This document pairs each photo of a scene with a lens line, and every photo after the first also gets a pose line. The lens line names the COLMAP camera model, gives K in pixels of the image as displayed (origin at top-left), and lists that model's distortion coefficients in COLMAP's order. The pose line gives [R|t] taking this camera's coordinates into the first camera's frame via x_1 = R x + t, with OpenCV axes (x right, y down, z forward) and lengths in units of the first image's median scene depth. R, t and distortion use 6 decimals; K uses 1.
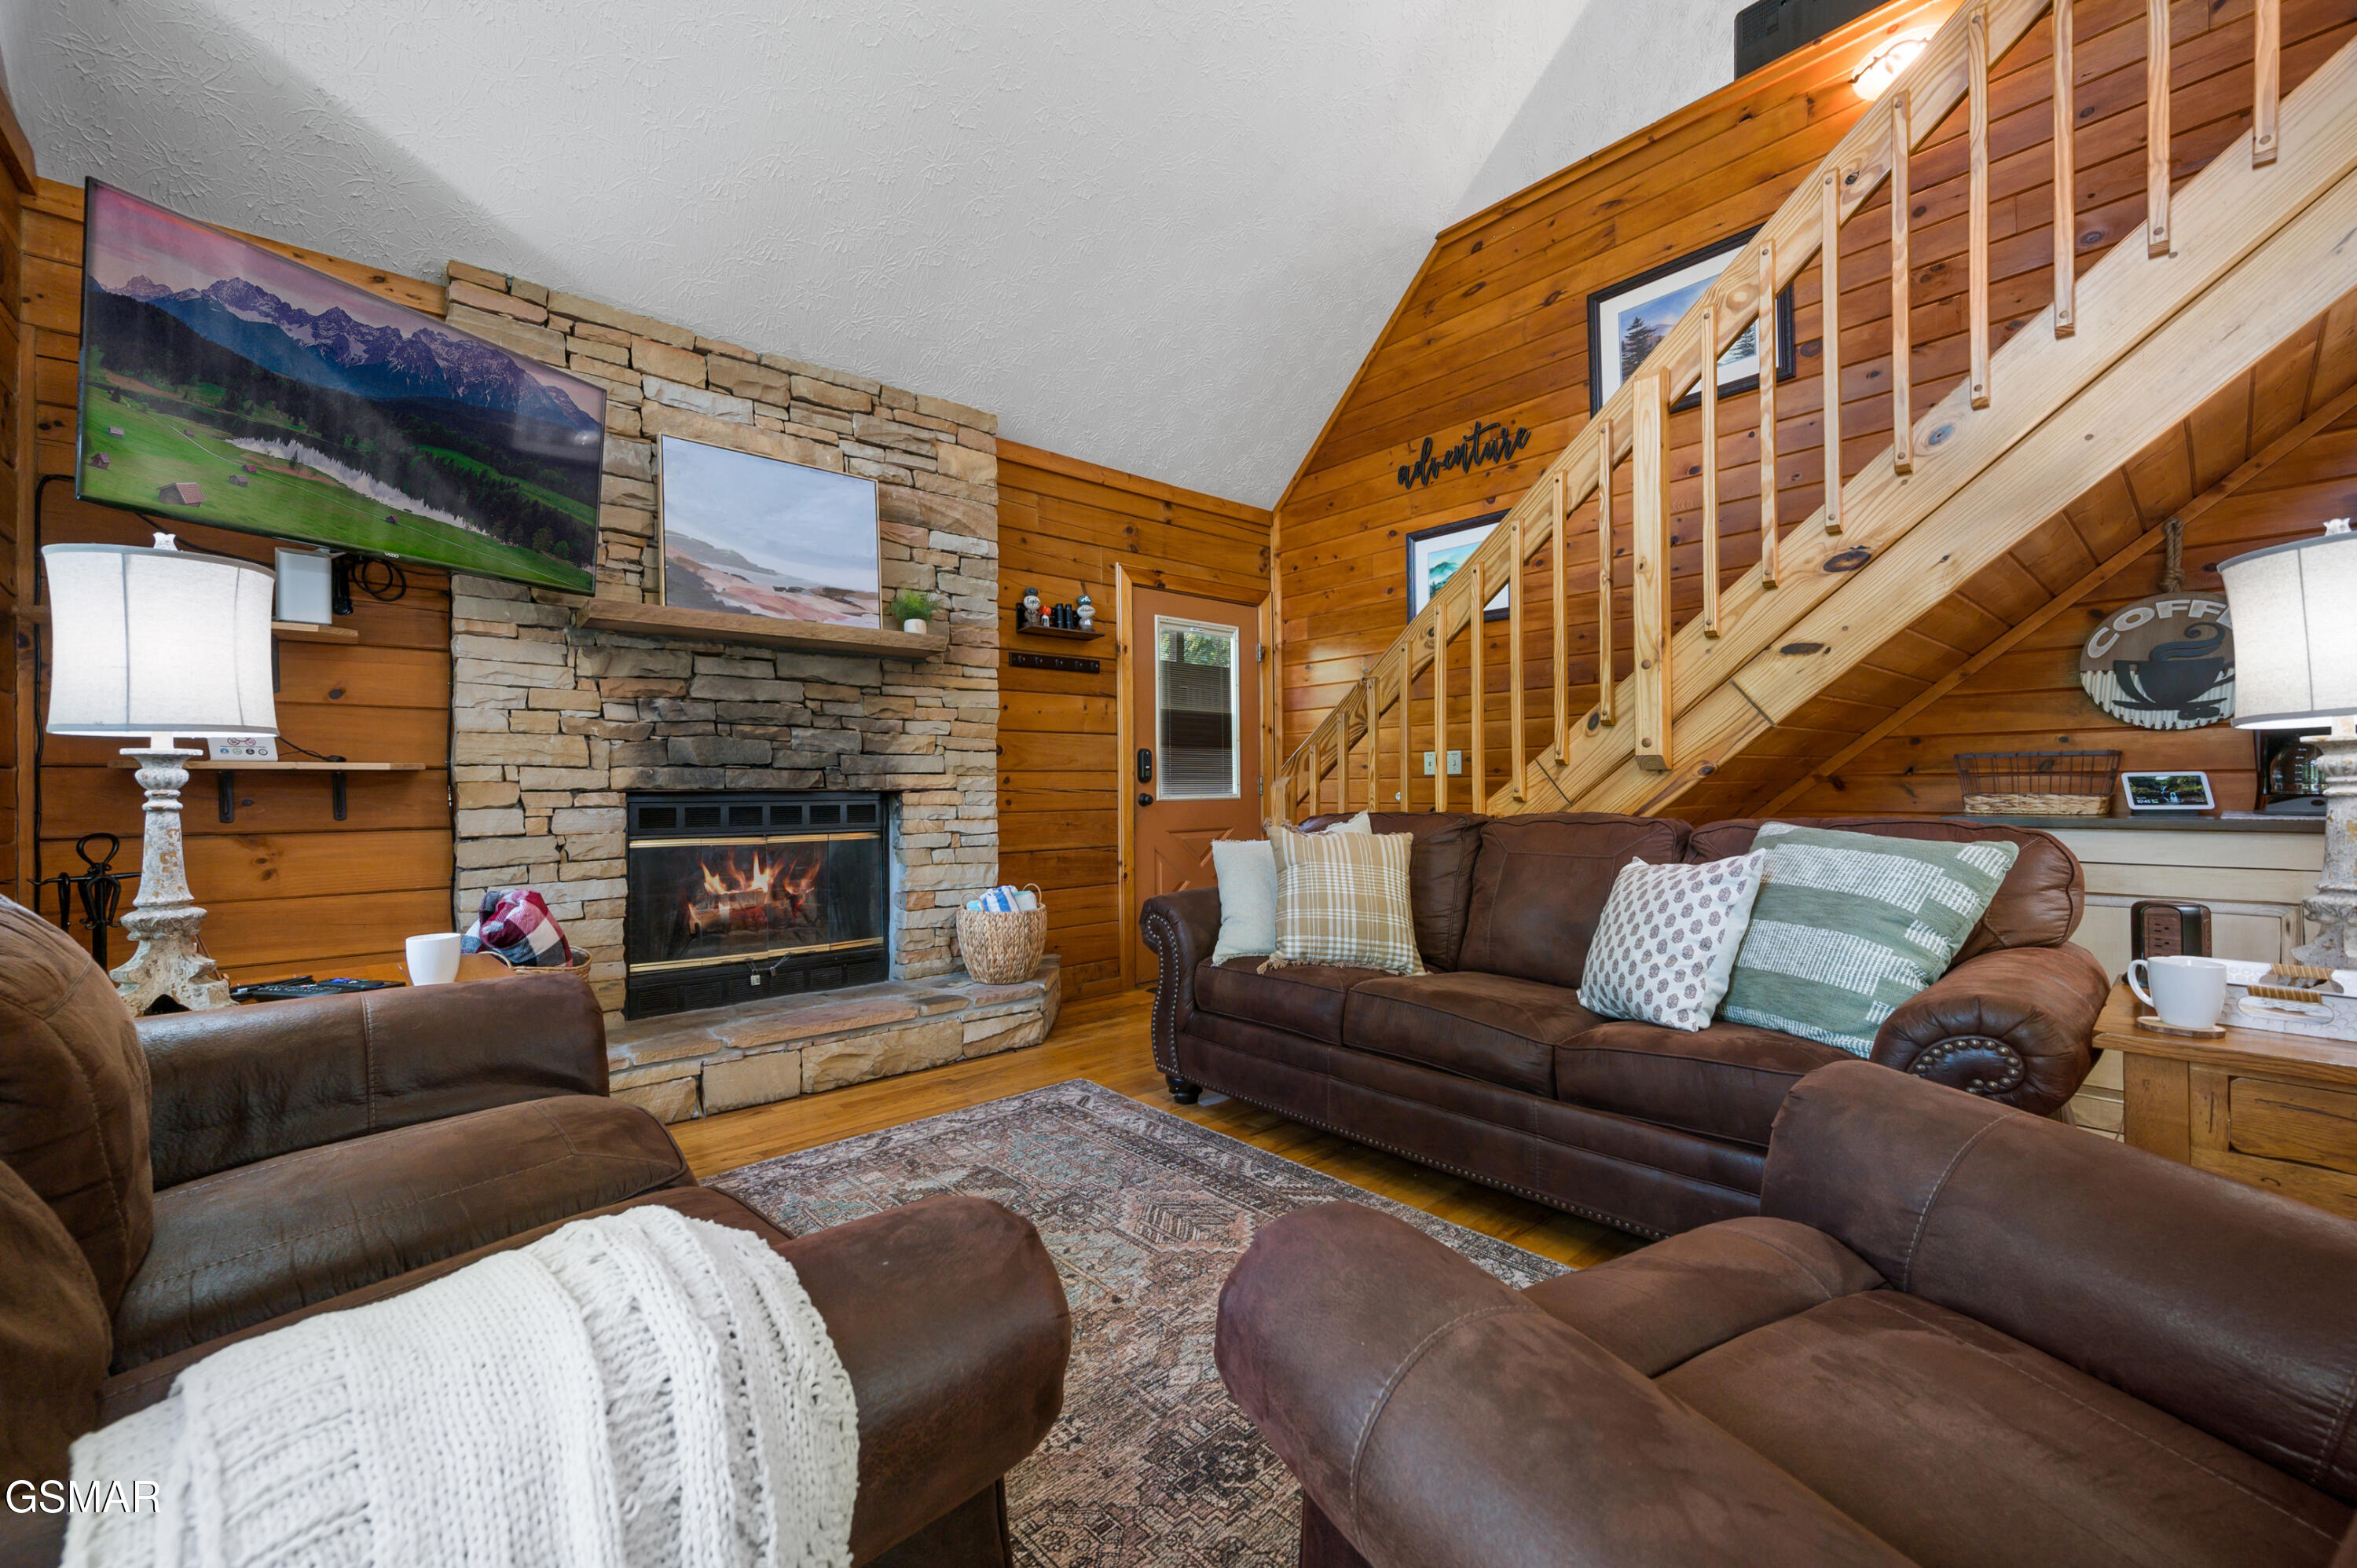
lens RADIAL K [[937.6, 0, 1177.8], [0, 937.6, 781.7], [0, 0, 1]] dist [-0.001573, 0.000018]
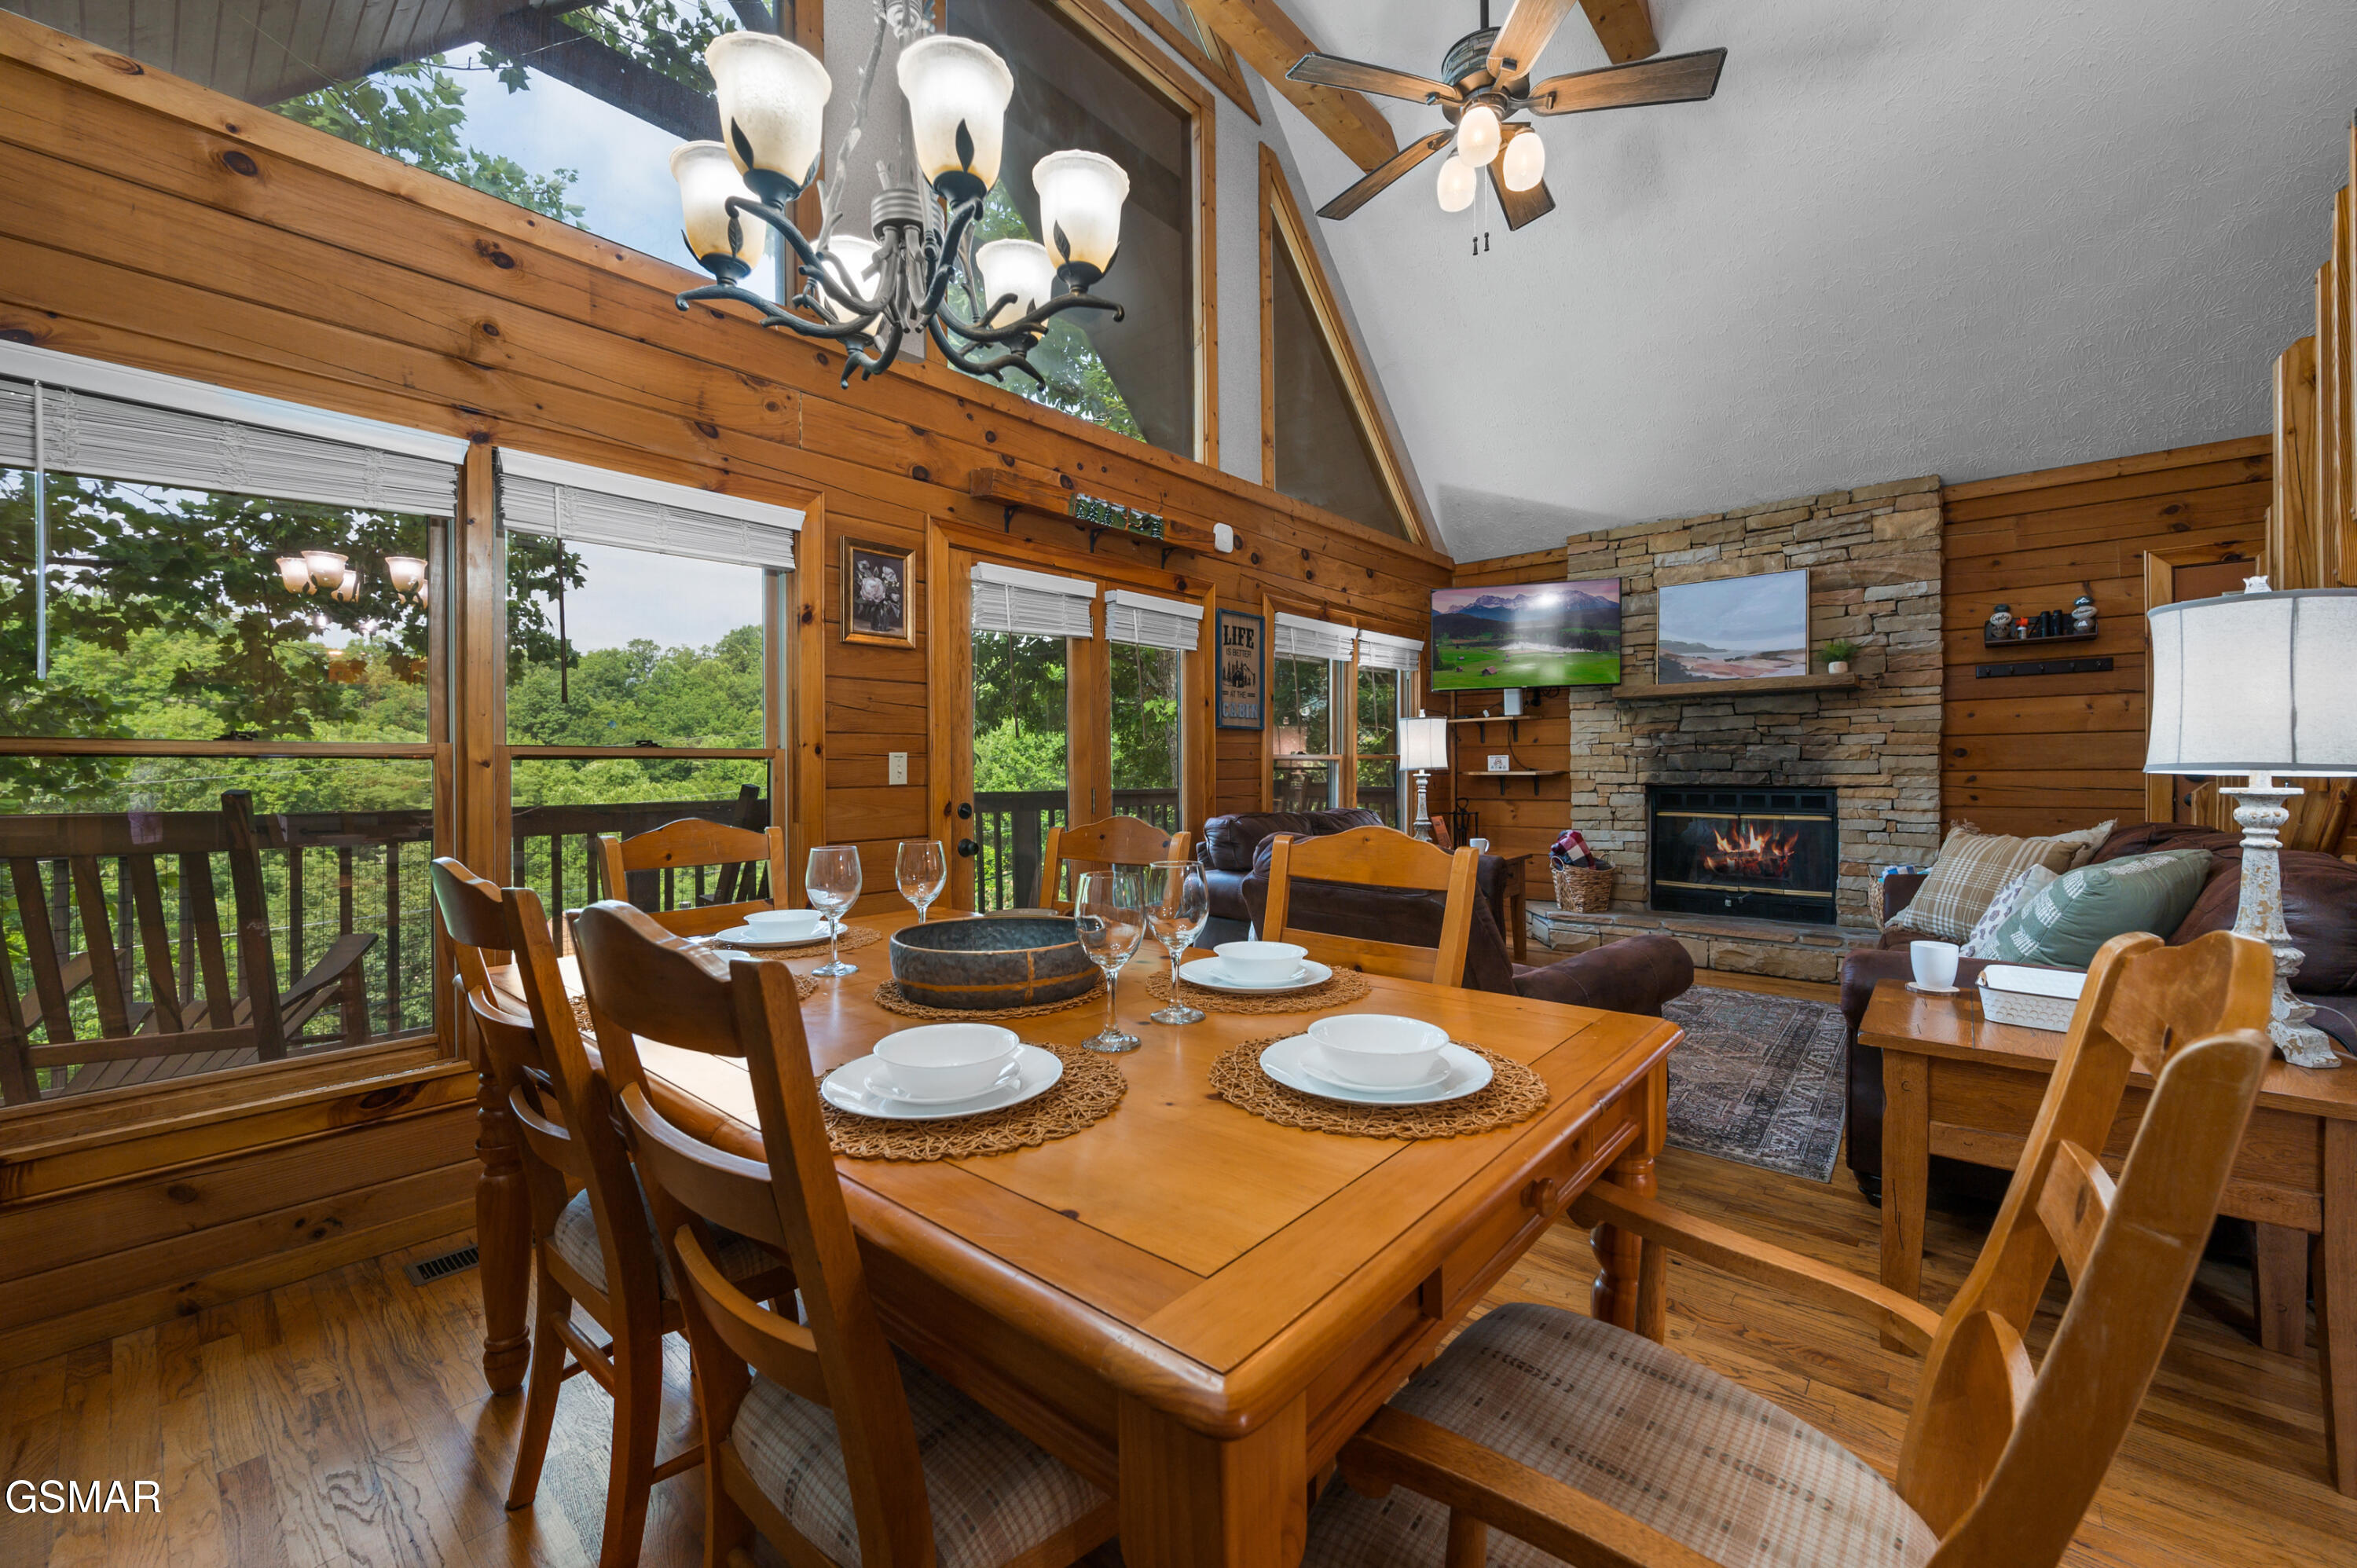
lens RADIAL K [[937.6, 0, 1179.4], [0, 937.6, 777.8], [0, 0, 1]] dist [-0.001573, 0.000018]
pose [[0.138067, 0.016433, -0.990287, 1.101145], [0.014791, 0.999717, 0.018651, -0.051155], [0.990312, -0.017223, 0.137785, -0.163509]]
